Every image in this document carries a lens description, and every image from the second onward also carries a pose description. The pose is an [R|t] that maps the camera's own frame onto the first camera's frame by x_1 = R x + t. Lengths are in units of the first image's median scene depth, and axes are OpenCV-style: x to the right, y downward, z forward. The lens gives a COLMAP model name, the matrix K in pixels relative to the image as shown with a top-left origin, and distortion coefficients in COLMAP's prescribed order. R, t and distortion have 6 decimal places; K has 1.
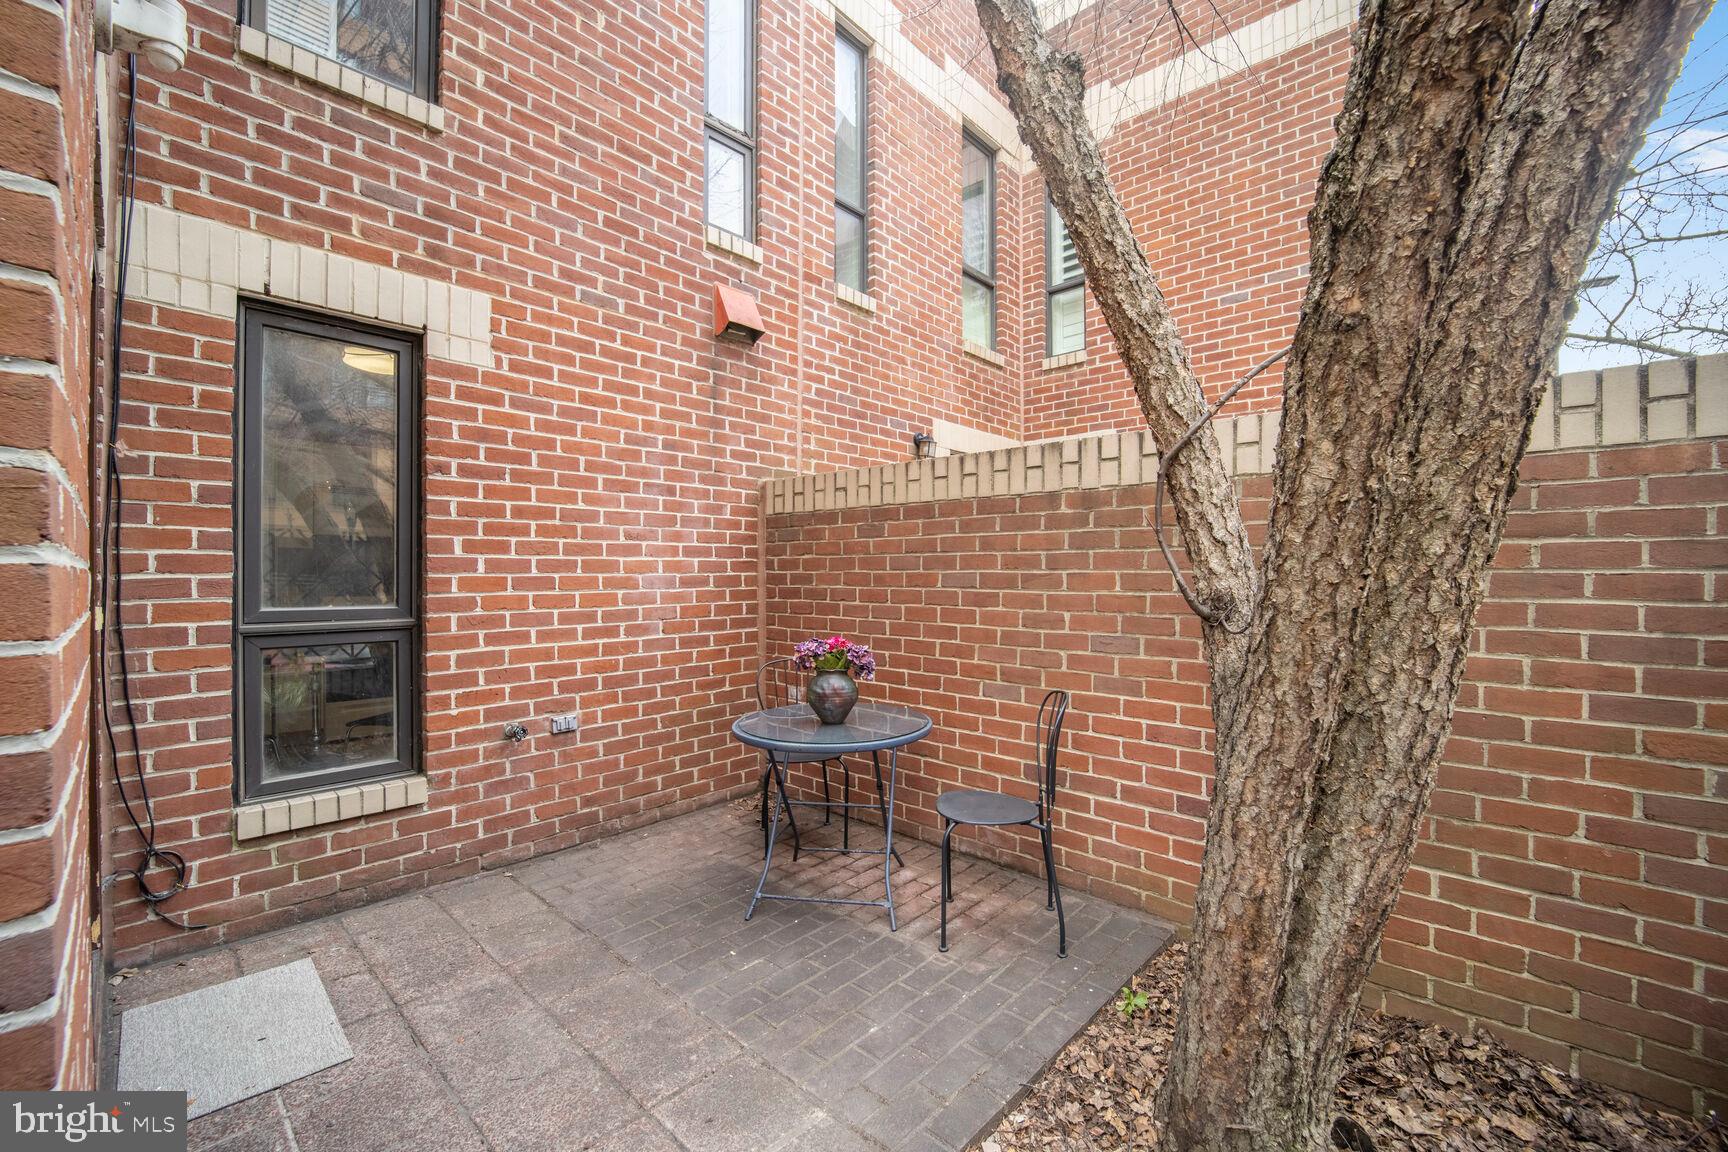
lens RADIAL K [[708.0, 0, 864.0], [0, 708.0, 576.0], [0, 0, 1]] dist [0.014489, -0.008605]
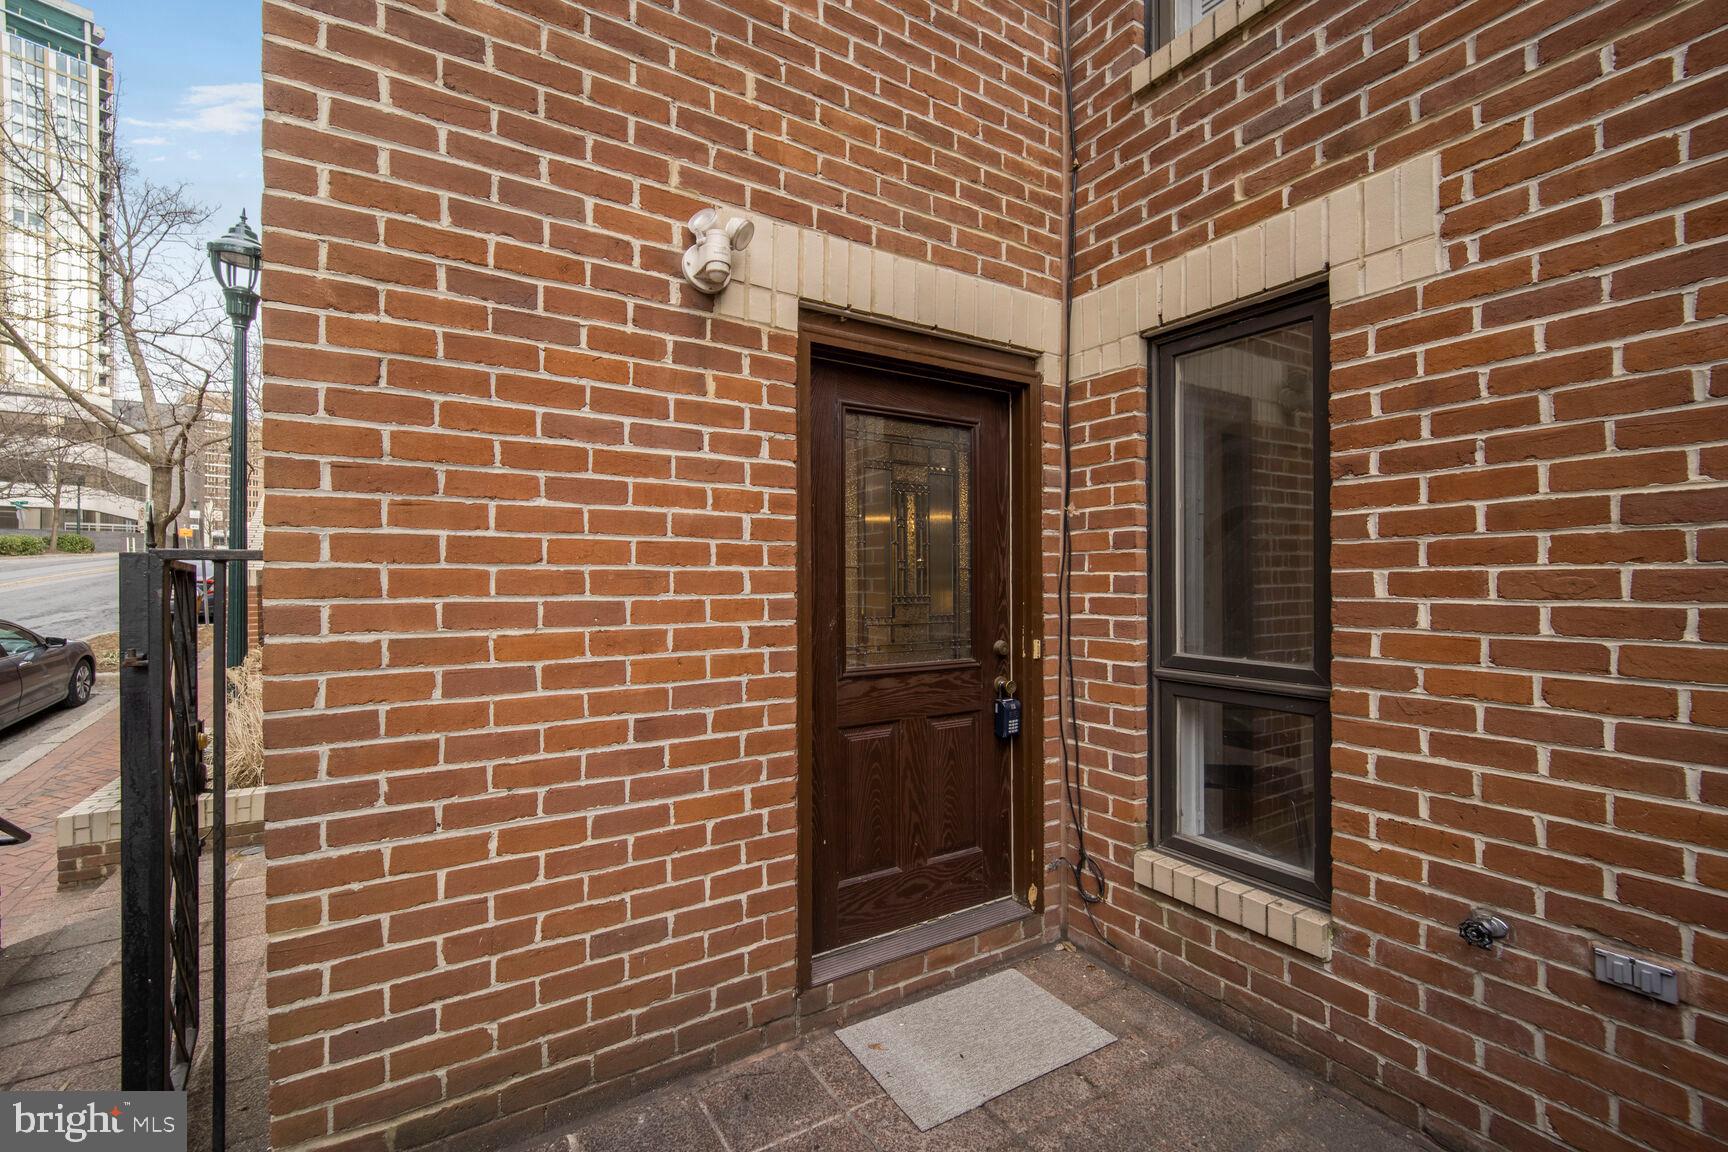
lens RADIAL K [[708.0, 0, 864.0], [0, 708.0, 576.0], [0, 0, 1]] dist [0.014489, -0.008605]
pose [[-0.250738, 0.002211, -0.968052, 0.159003], [0.001598, 0.999997, 0.001870, -0.053208], [0.968054, -0.001078, -0.250741, 0.736354]]
